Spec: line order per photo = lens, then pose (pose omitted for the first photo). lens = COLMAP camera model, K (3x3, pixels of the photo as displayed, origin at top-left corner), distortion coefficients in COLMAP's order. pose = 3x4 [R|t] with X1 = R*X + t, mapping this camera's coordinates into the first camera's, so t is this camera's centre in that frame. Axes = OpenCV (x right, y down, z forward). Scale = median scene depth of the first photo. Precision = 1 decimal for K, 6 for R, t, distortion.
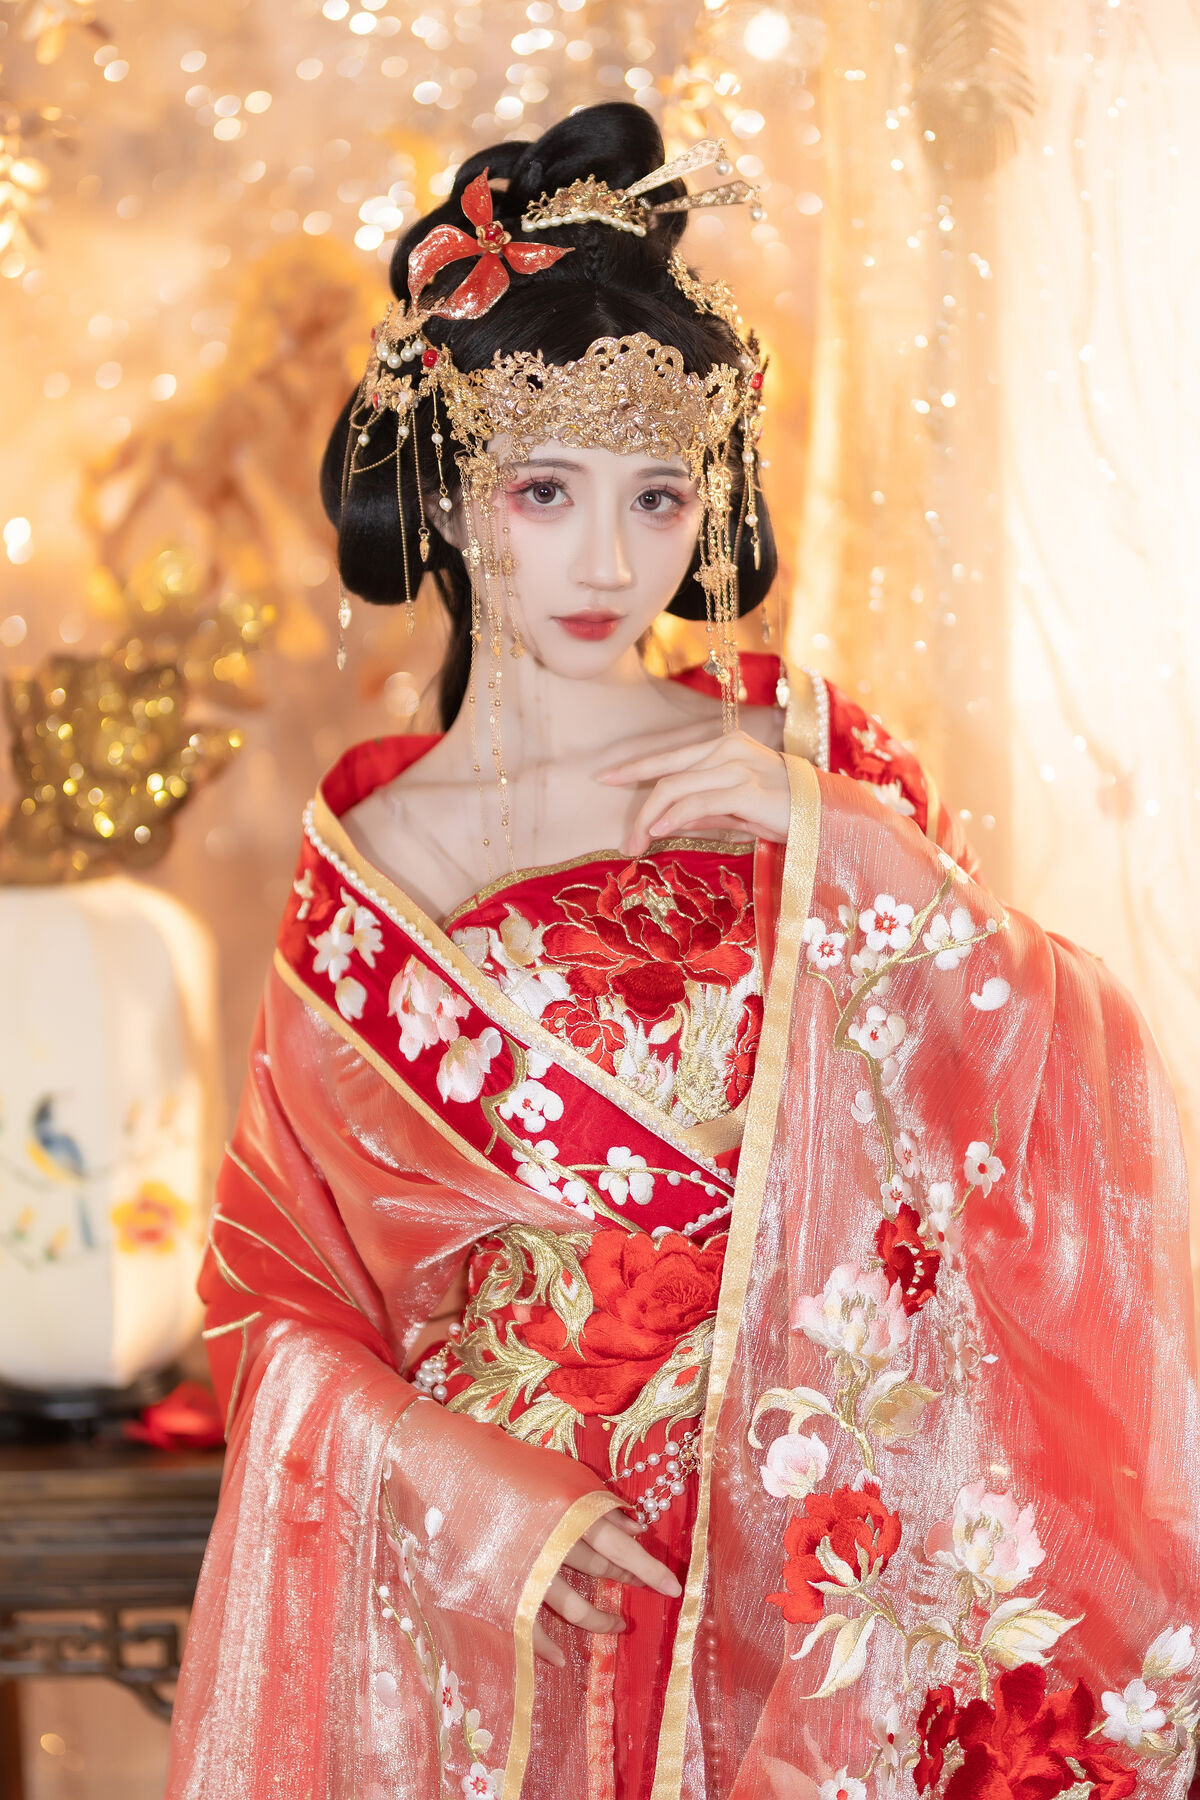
lens RADIAL K [[4386.2, 0, 628.2], [0, 4386.2, 903.8], [0, 0, 1]] dist [0.004449, 0.312411]
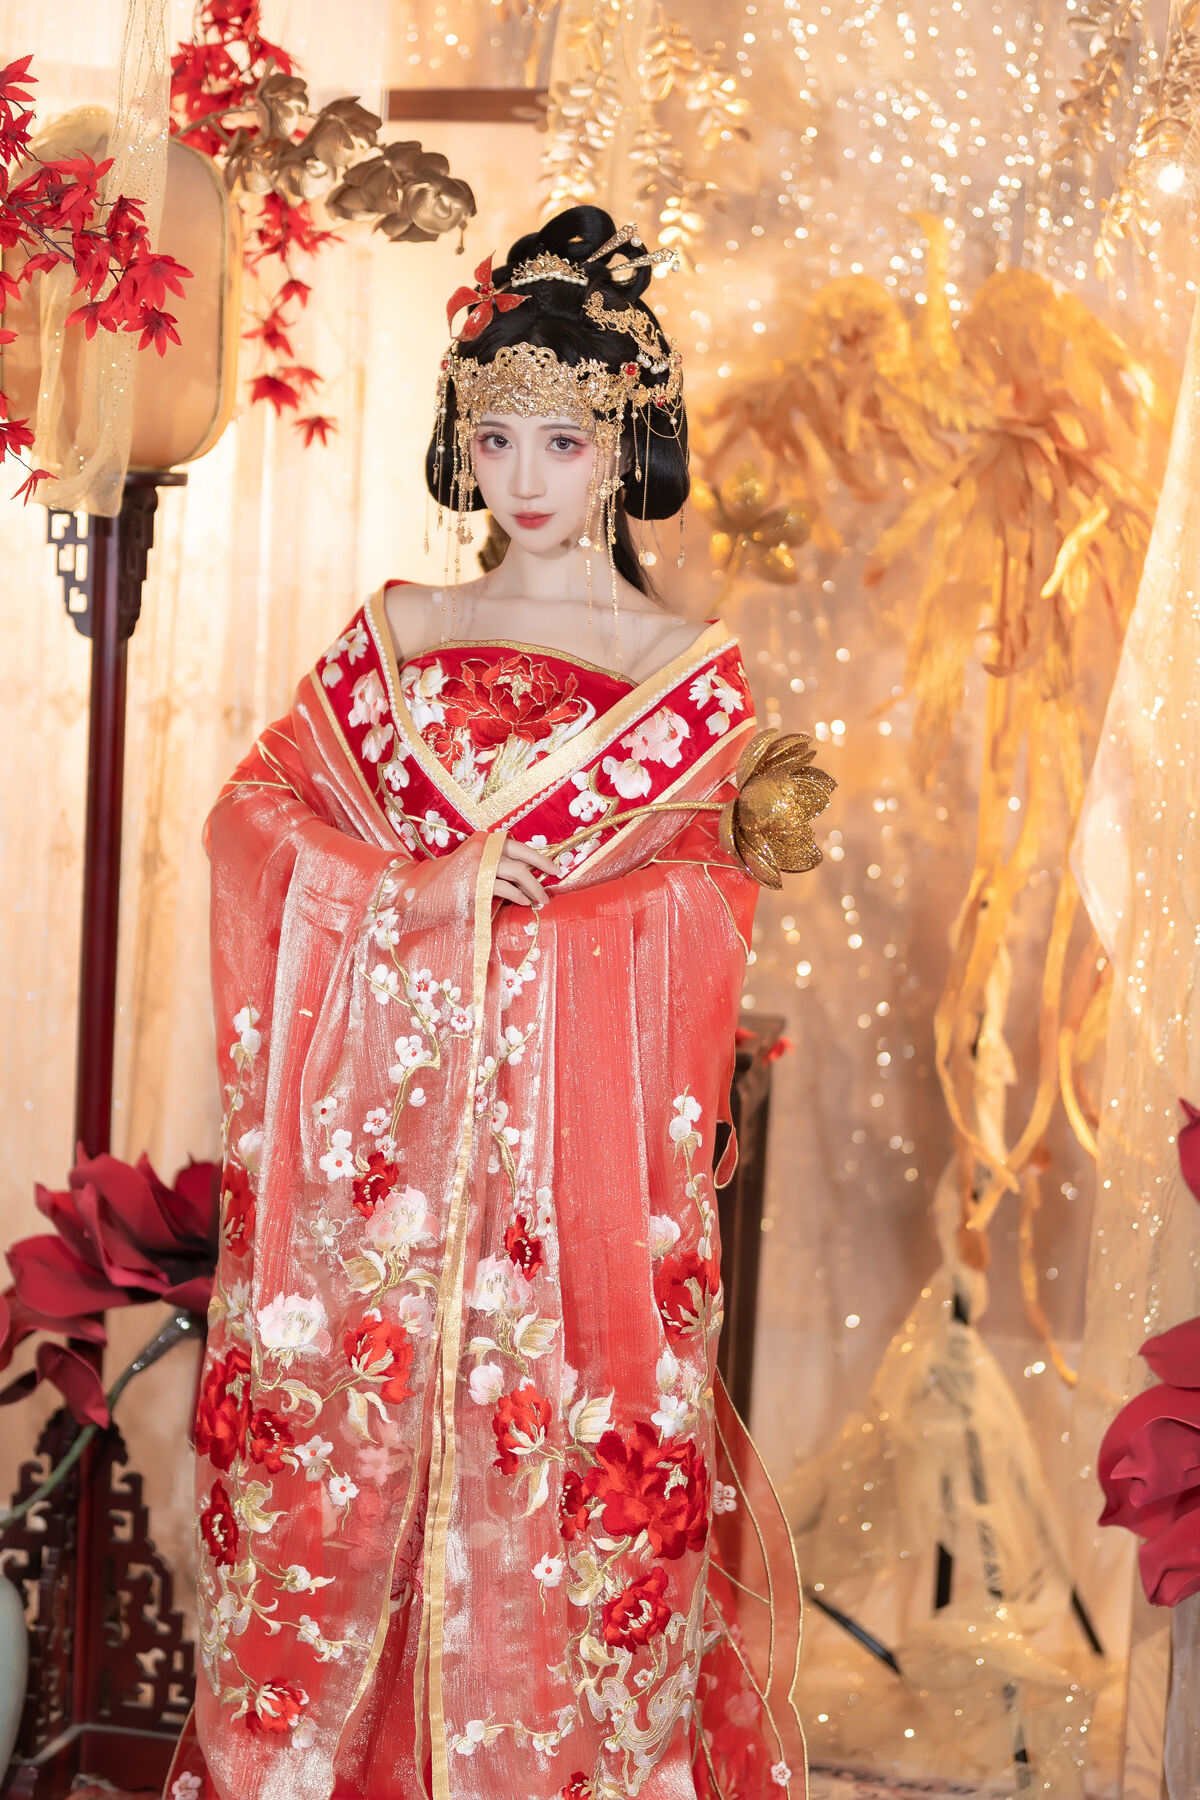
lens RADIAL K [[4355.9, 0, 599.5], [0, 4355.9, 895.9], [0, 0, 1]] dist [0.021583, -0.201805]
pose [[0.990798, 0.104891, -0.085536, -0.010787], [-0.105520, 0.994413, -0.002844, 0.083763], [0.084760, 0.011844, 0.996331, -0.568839]]
